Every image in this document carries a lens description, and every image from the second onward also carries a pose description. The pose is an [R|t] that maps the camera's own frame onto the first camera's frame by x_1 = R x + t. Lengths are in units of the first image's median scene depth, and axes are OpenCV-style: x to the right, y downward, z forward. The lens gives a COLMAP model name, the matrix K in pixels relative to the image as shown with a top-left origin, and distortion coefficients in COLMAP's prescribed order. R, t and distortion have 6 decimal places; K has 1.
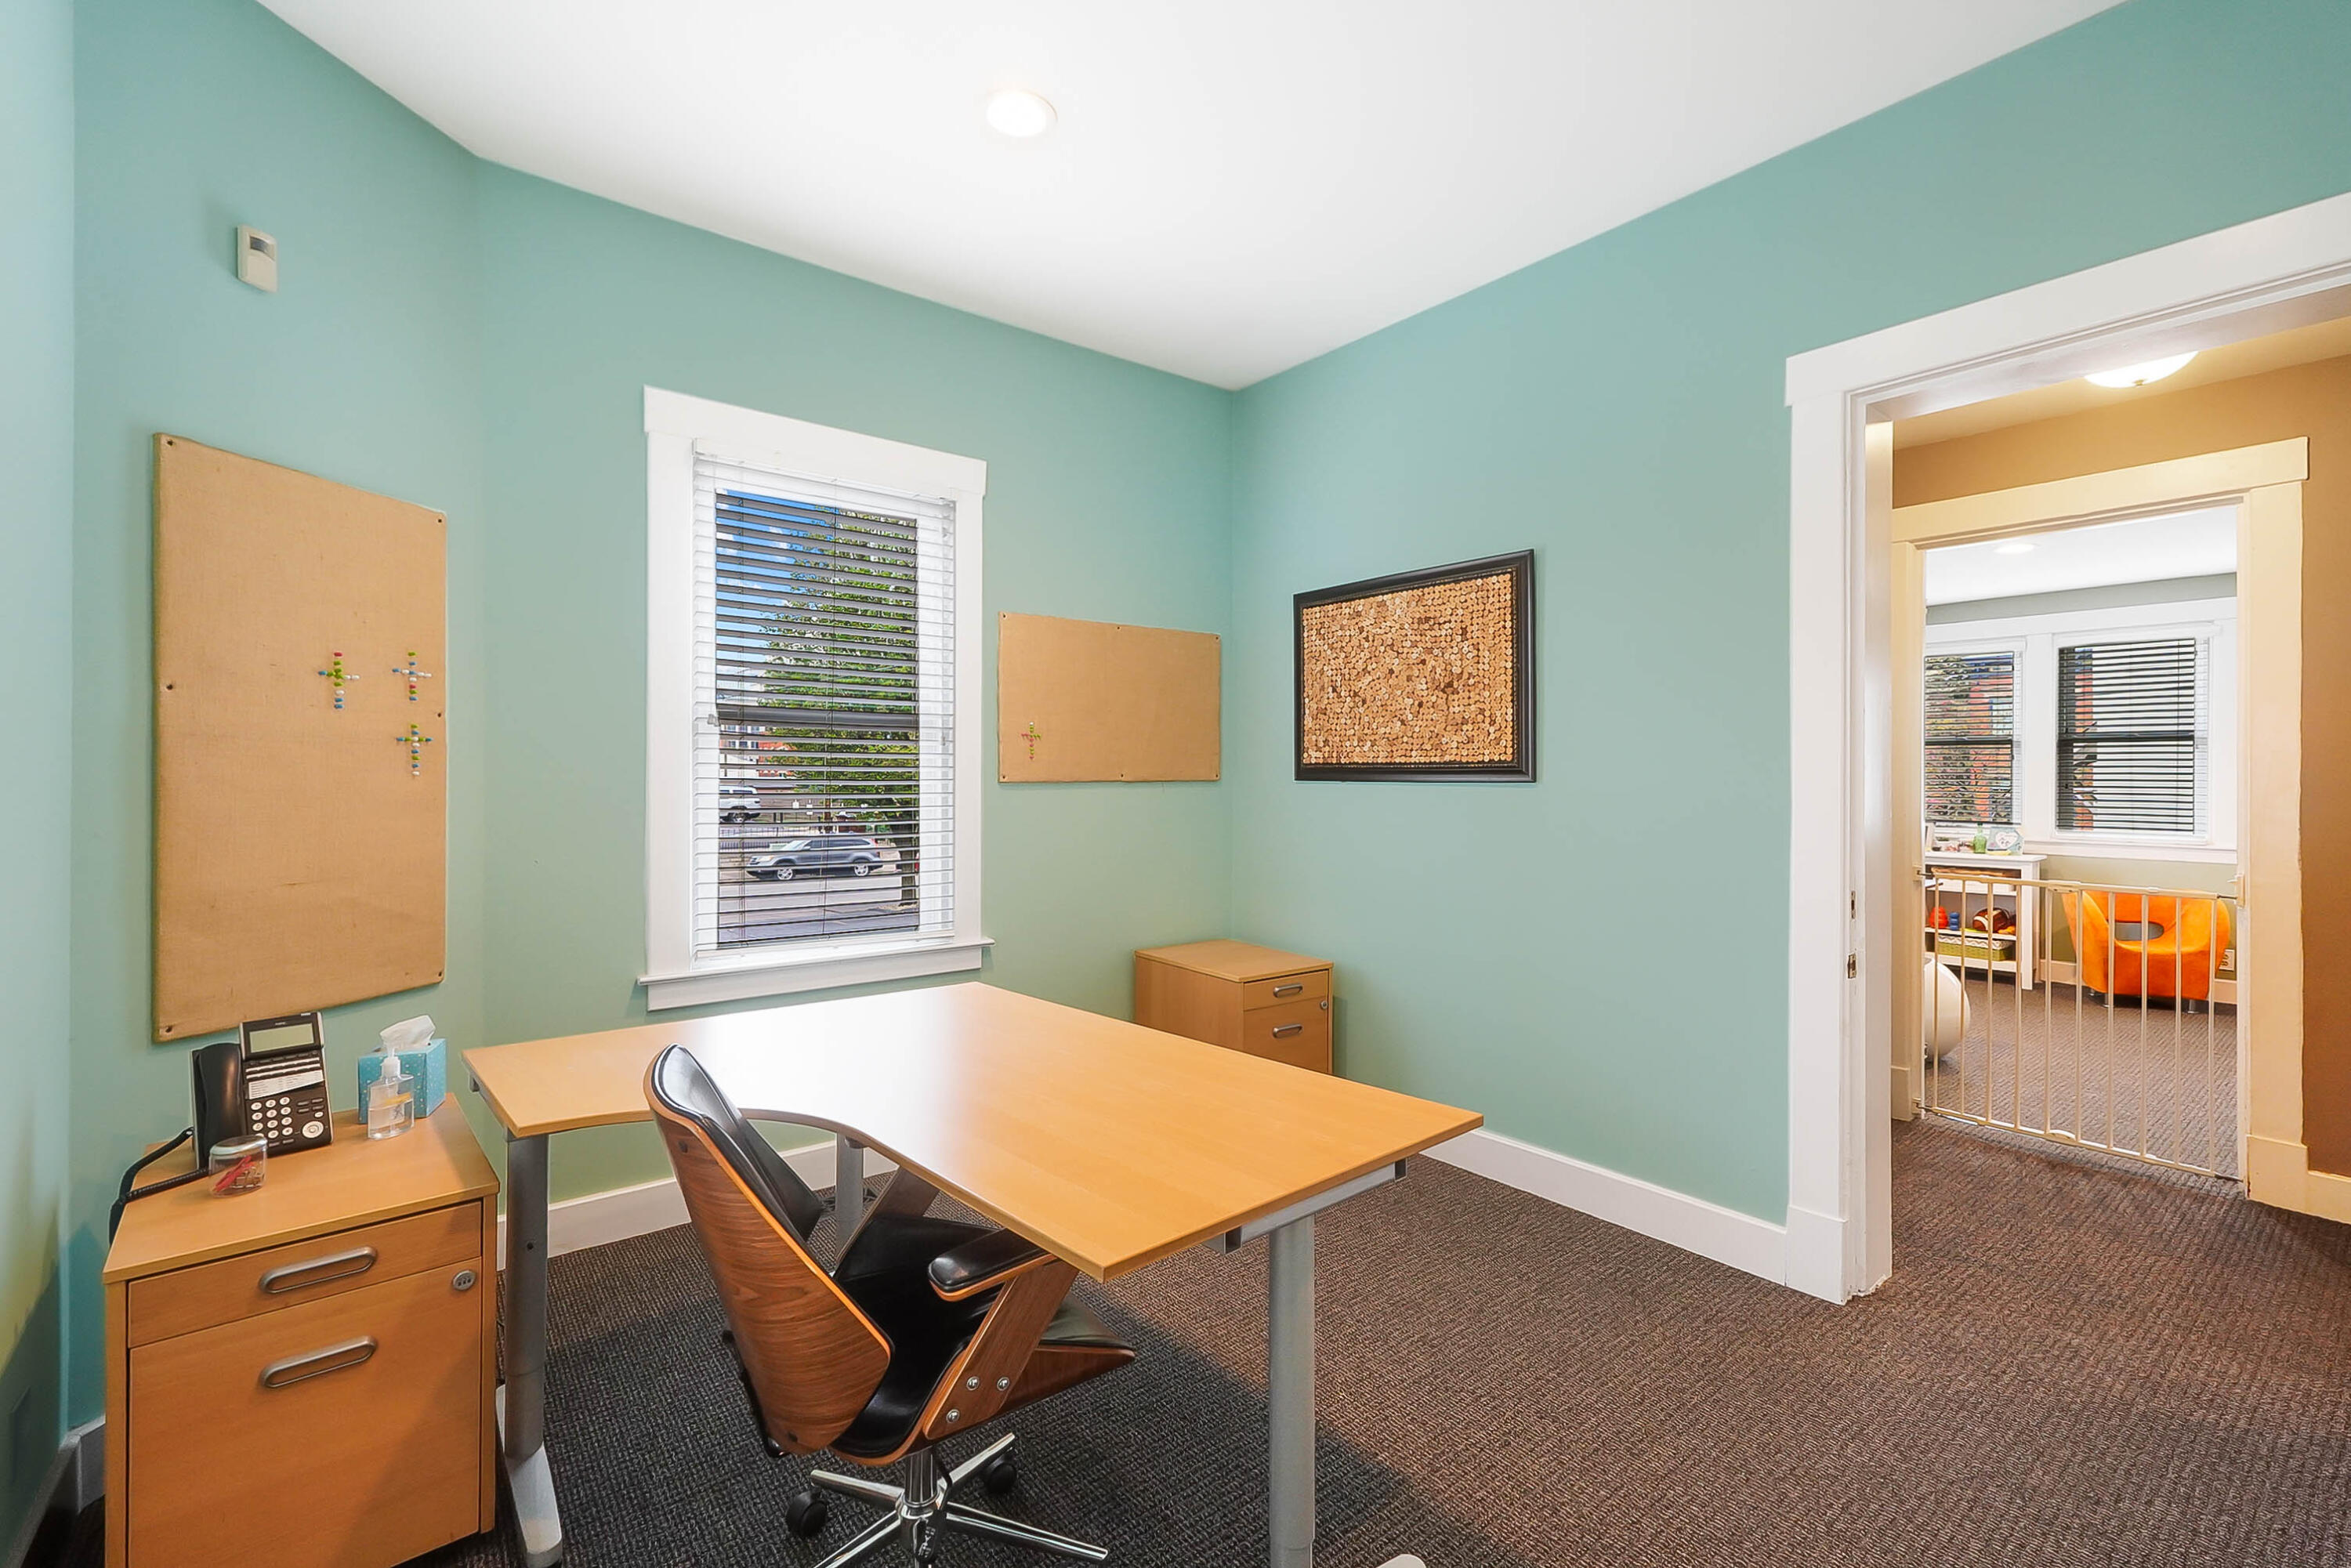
lens RADIAL K [[1002.4, 0, 1177.7], [0, 1002.4, 777.5], [0, 0, 1]] dist [-0.000369, -0.000145]
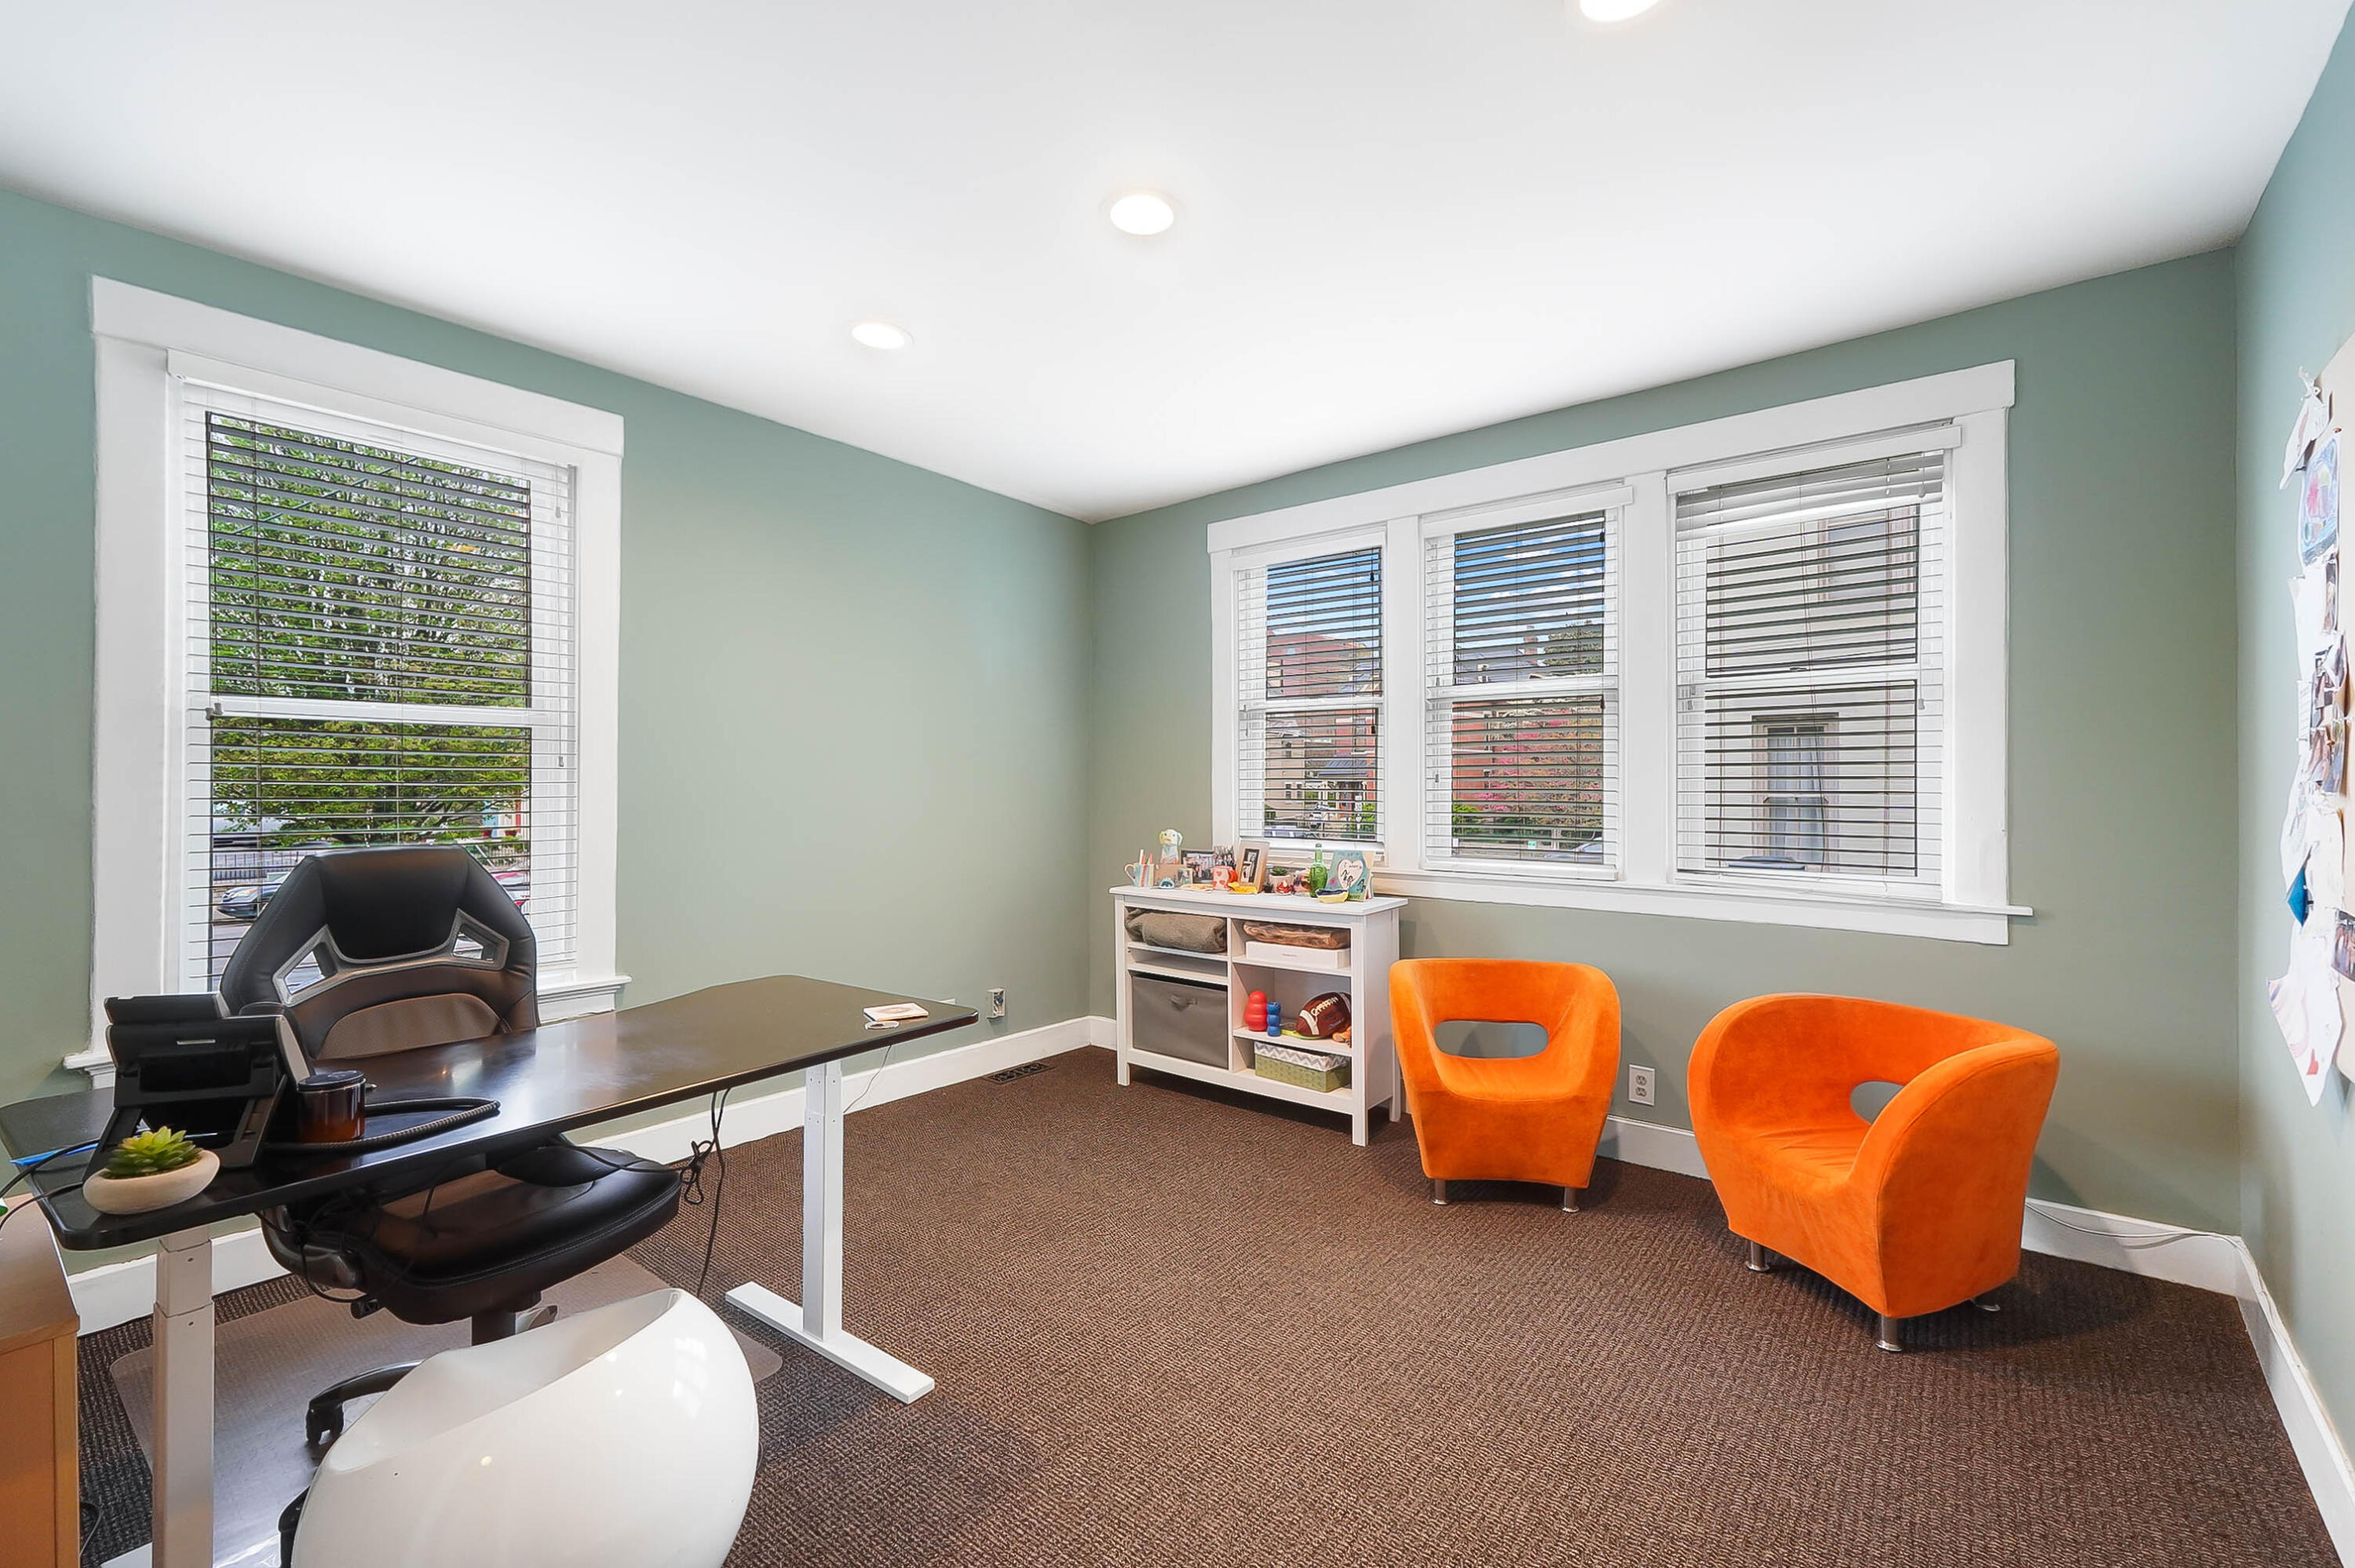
lens RADIAL K [[1004.0, 0, 1176.4], [0, 1004.0, 786.8], [0, 0, 1]] dist [-0.000369, -0.000145]
pose [[0.976110, 0.000188, 0.217275, 0.588782], [0.000645, 0.999993, -0.003762, 0.014792], [-0.217274, 0.003812, 0.976103, 0.451259]]
